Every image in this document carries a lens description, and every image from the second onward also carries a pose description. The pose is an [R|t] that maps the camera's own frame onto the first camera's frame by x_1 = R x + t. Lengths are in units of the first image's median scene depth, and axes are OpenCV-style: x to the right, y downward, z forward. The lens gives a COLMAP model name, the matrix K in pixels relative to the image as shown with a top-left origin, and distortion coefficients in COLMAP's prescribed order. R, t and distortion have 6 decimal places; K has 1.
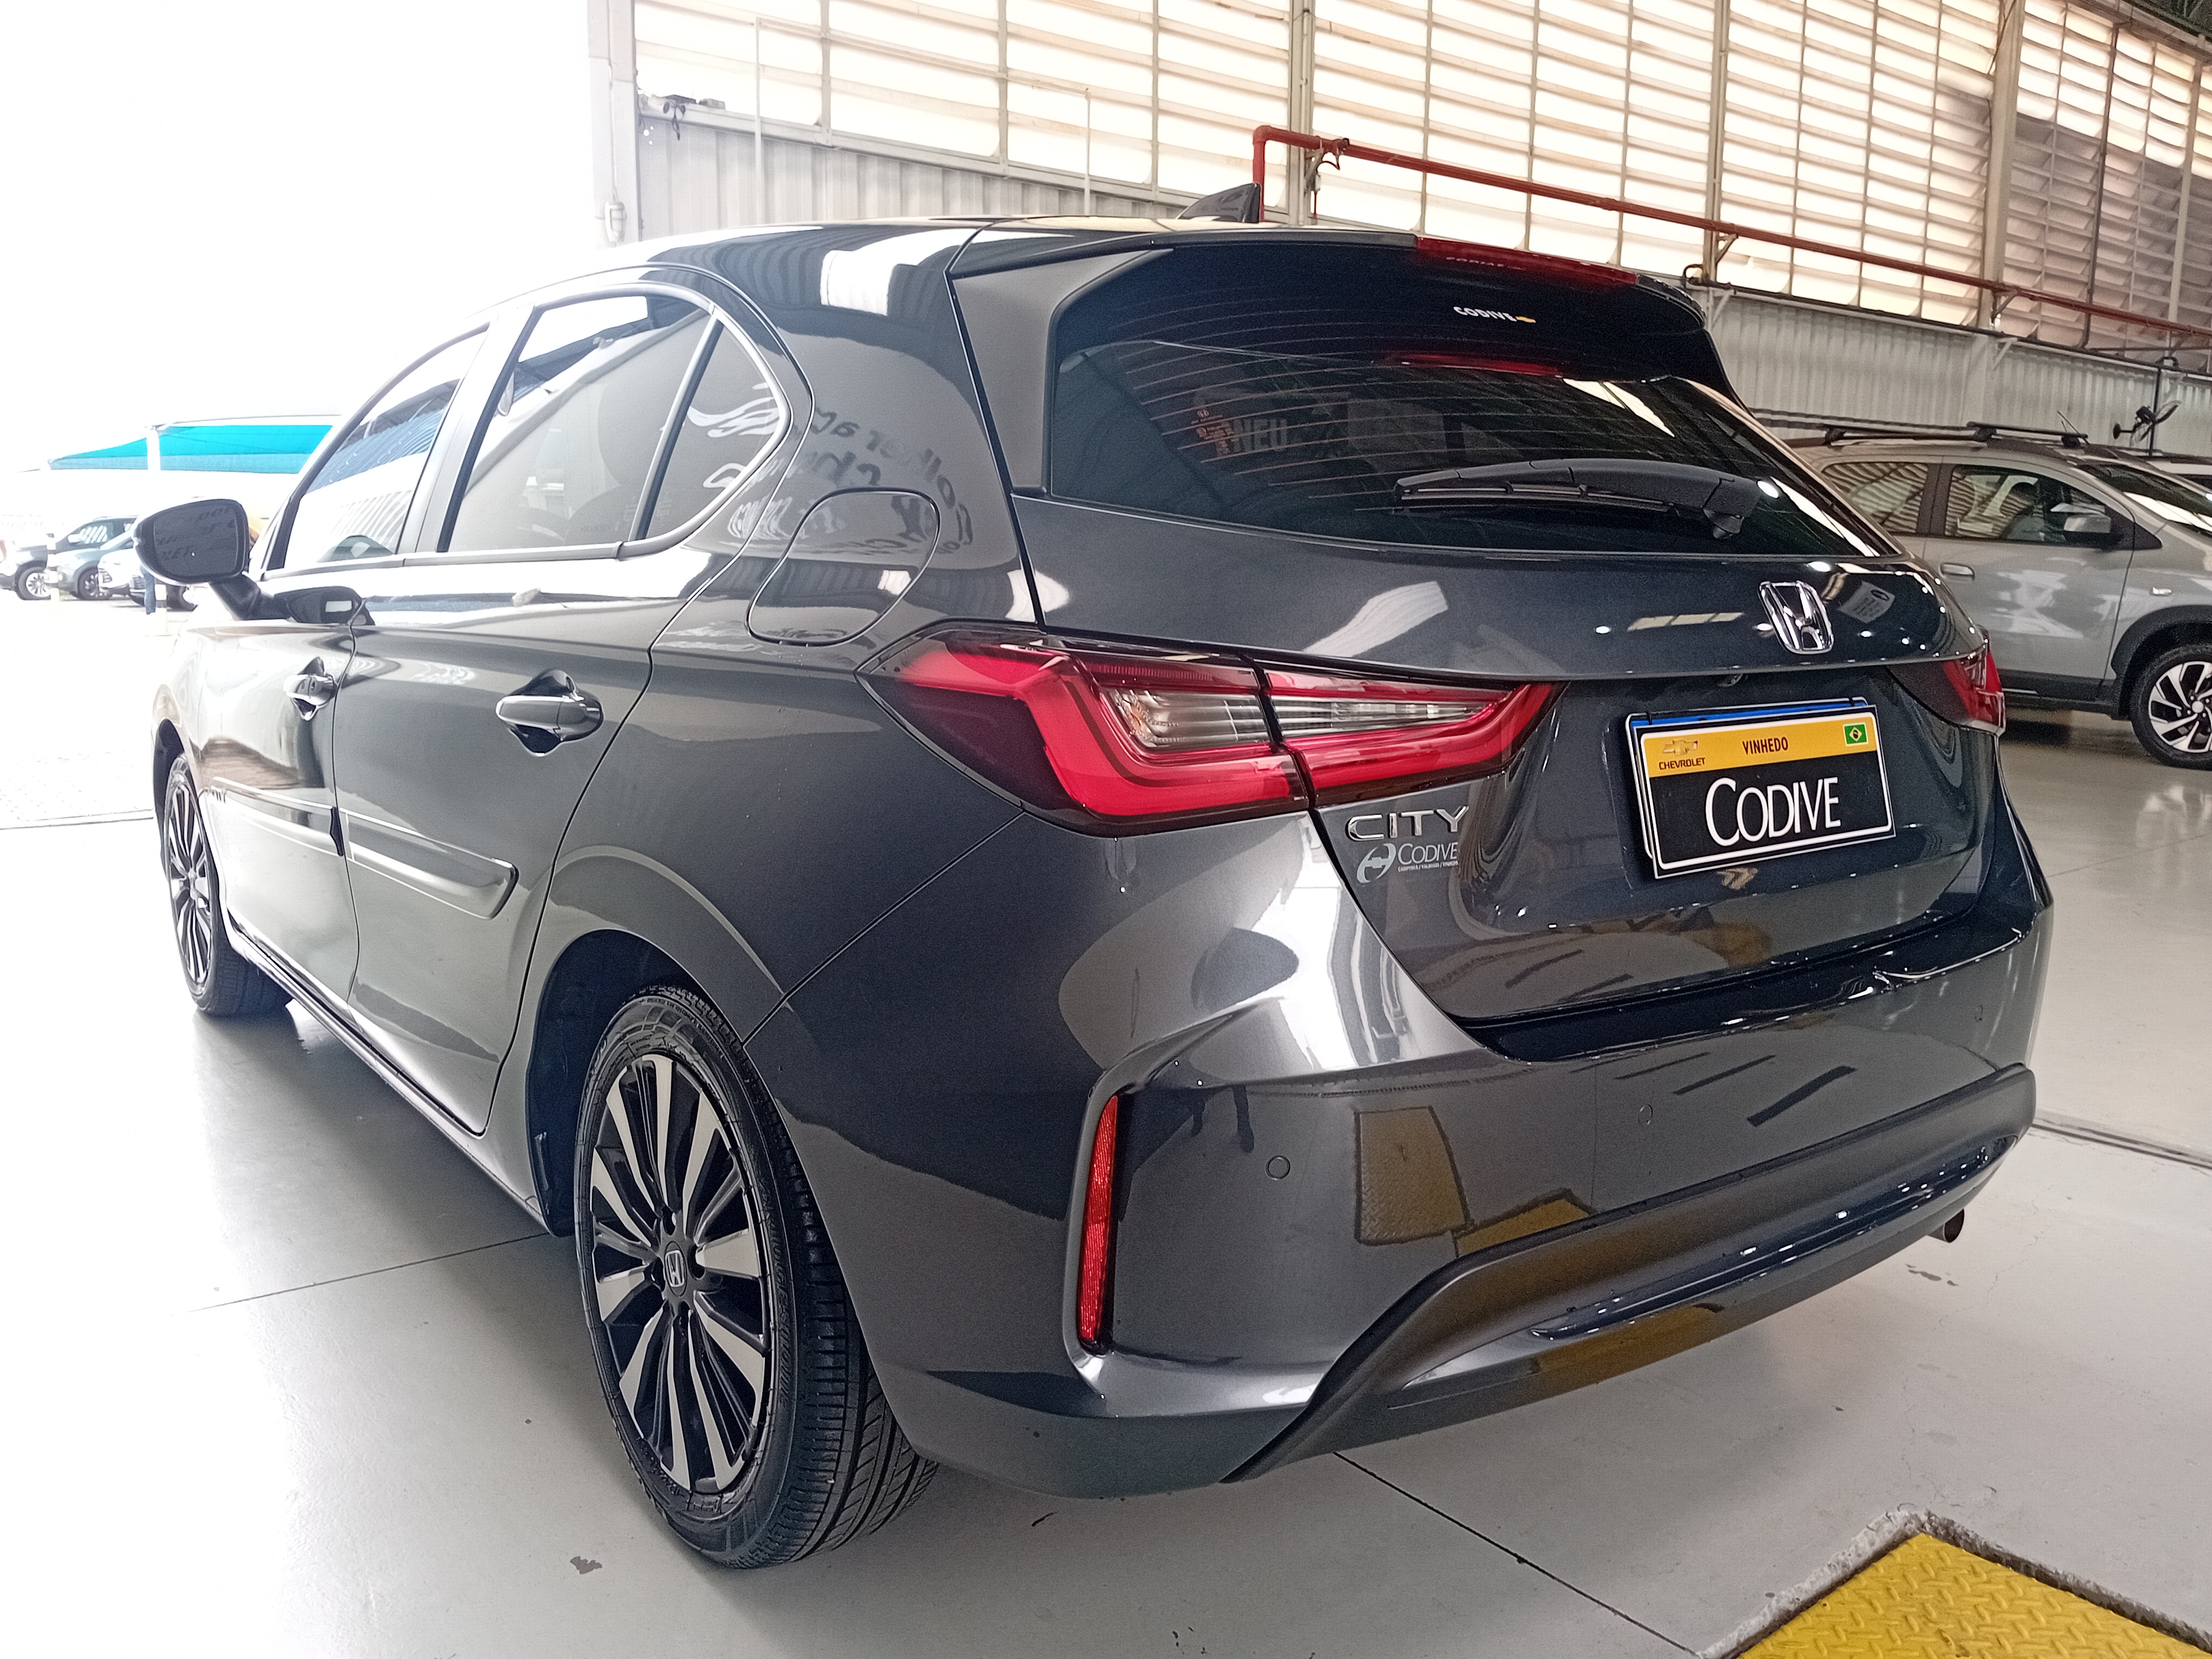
lens RADIAL K [[1716.4, 0, 1106.0], [0, 1716.4, 829.5], [0, 0, 1]] dist [0.126253, -0.266860]
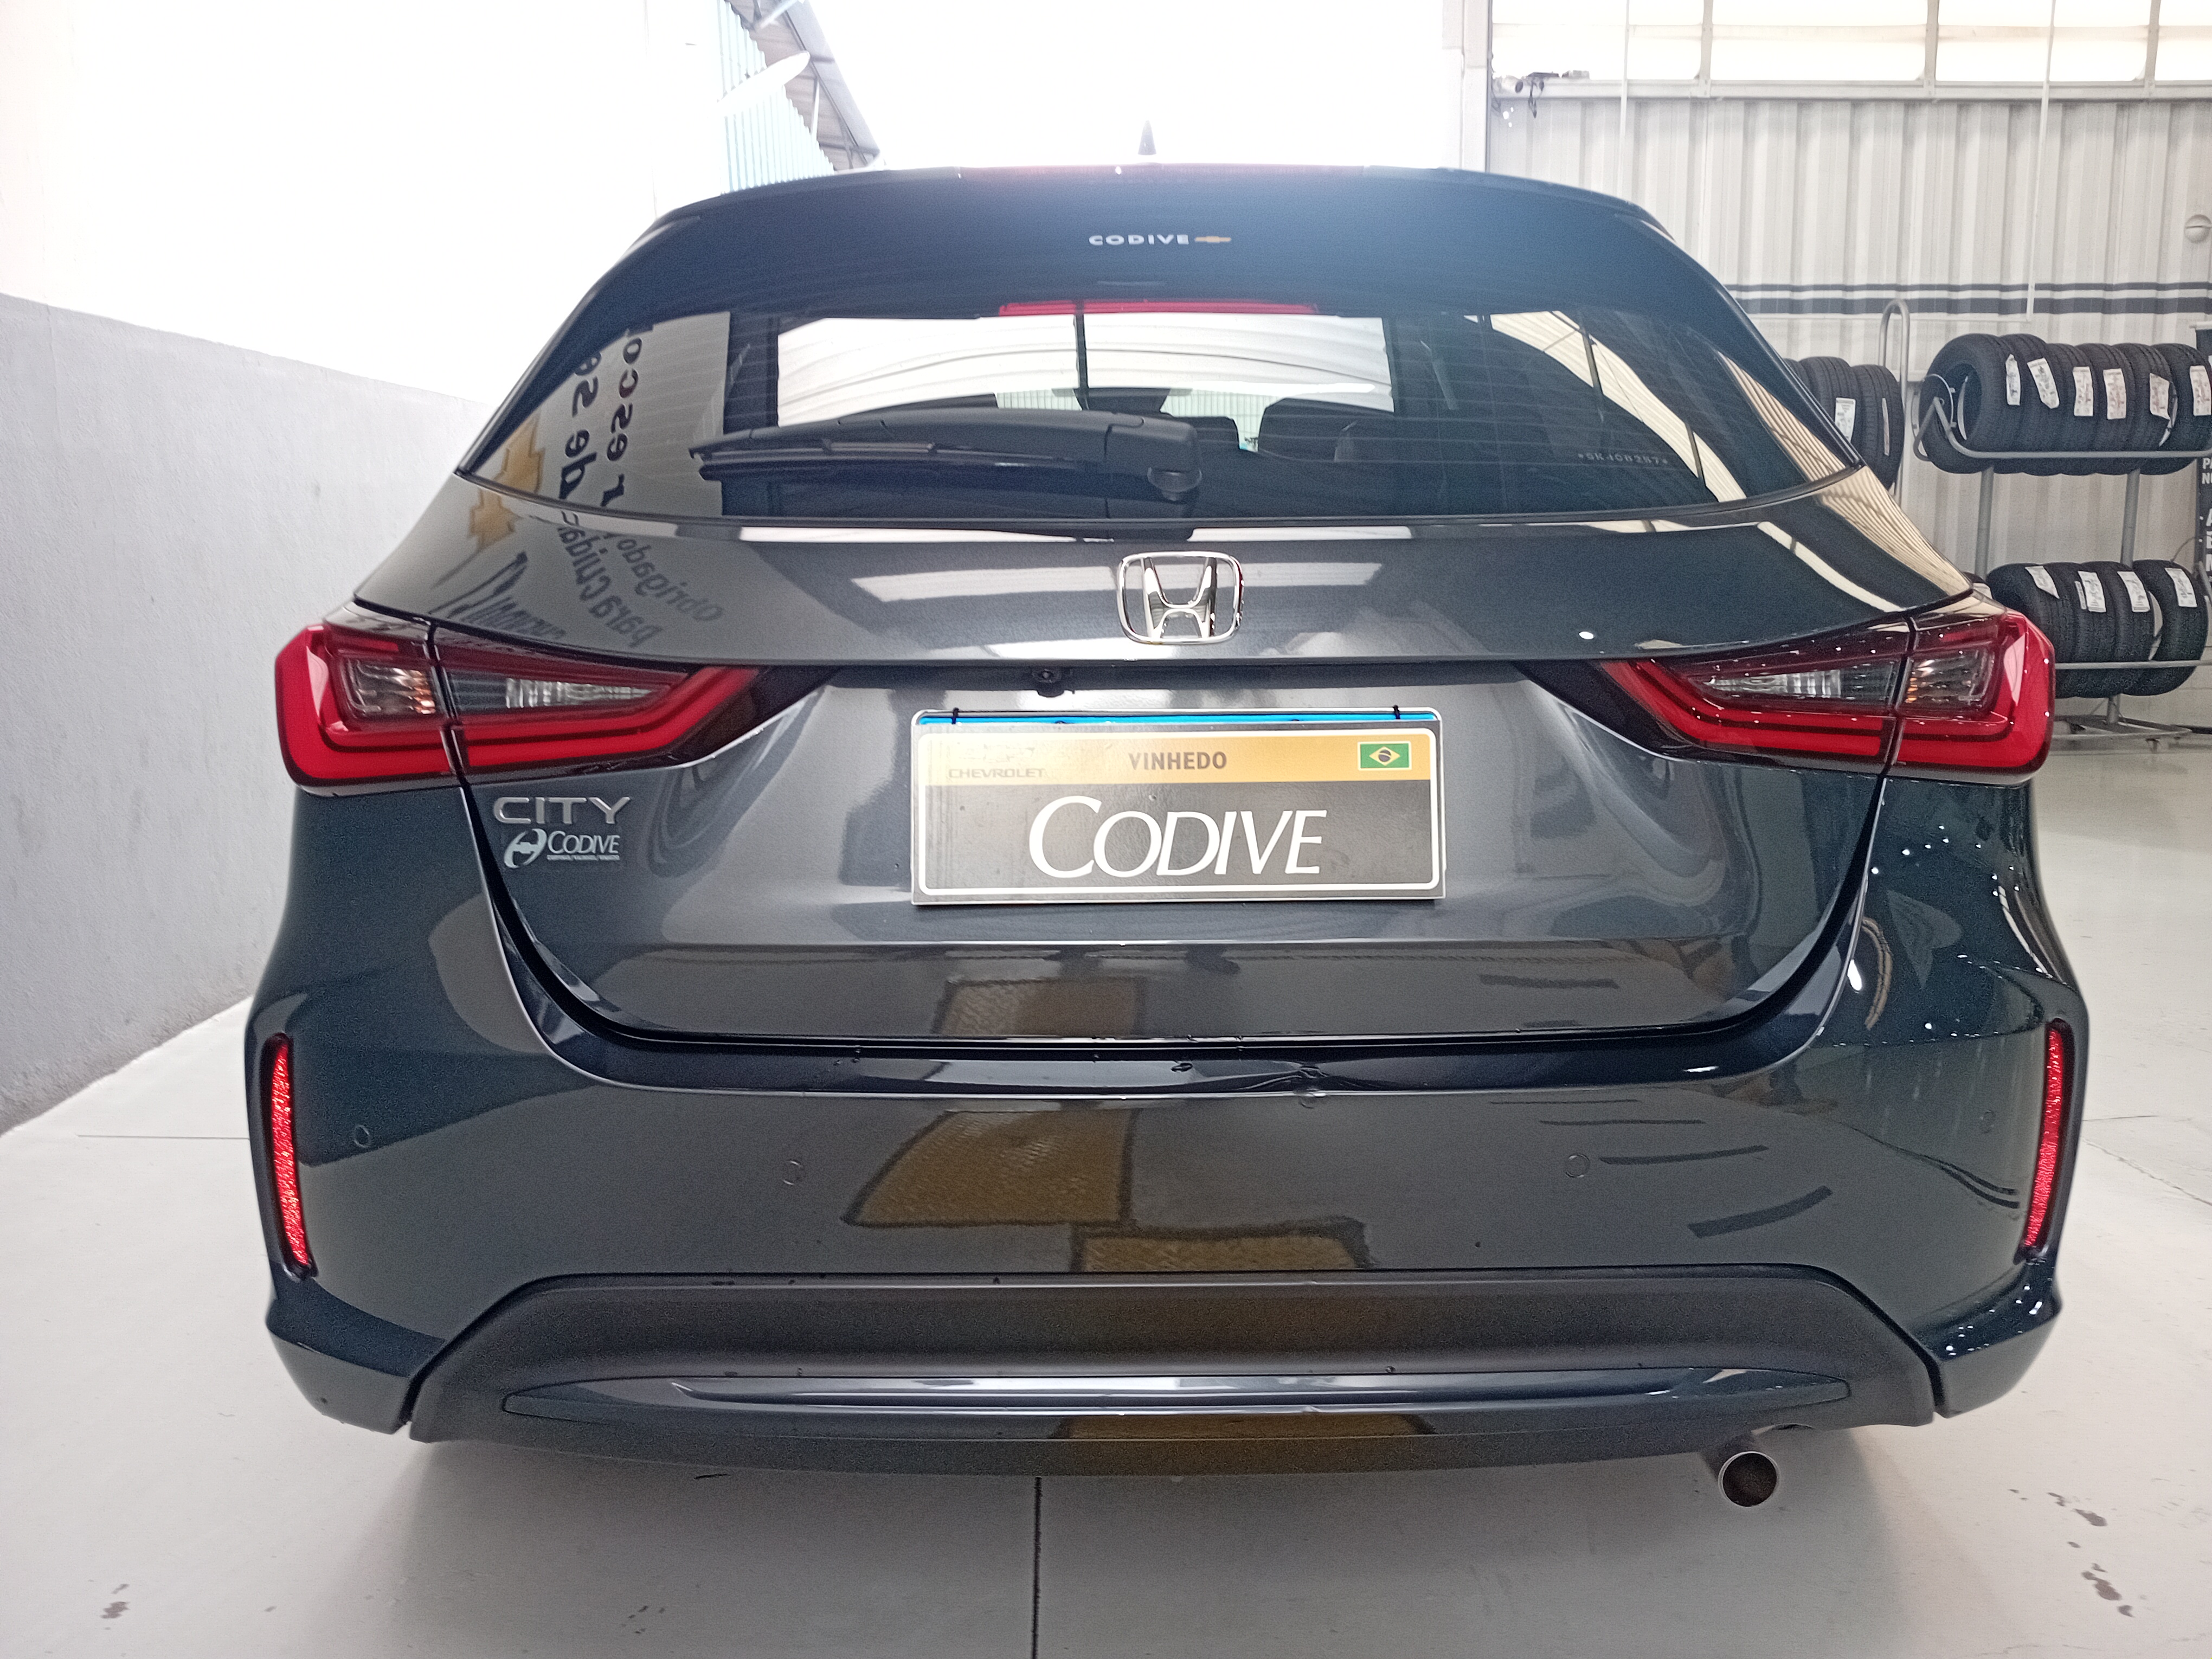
lens RADIAL K [[1768.1, 0, 1107.7], [0, 1768.1, 794.0], [0, 0, 1]] dist [-0.009102, -0.001963]
pose [[0.809086, 0.072018, -0.583262, 0.776108], [-0.080446, 0.996693, 0.011475, -0.037406], [0.582159, 0.037637, 0.812203, 0.310856]]
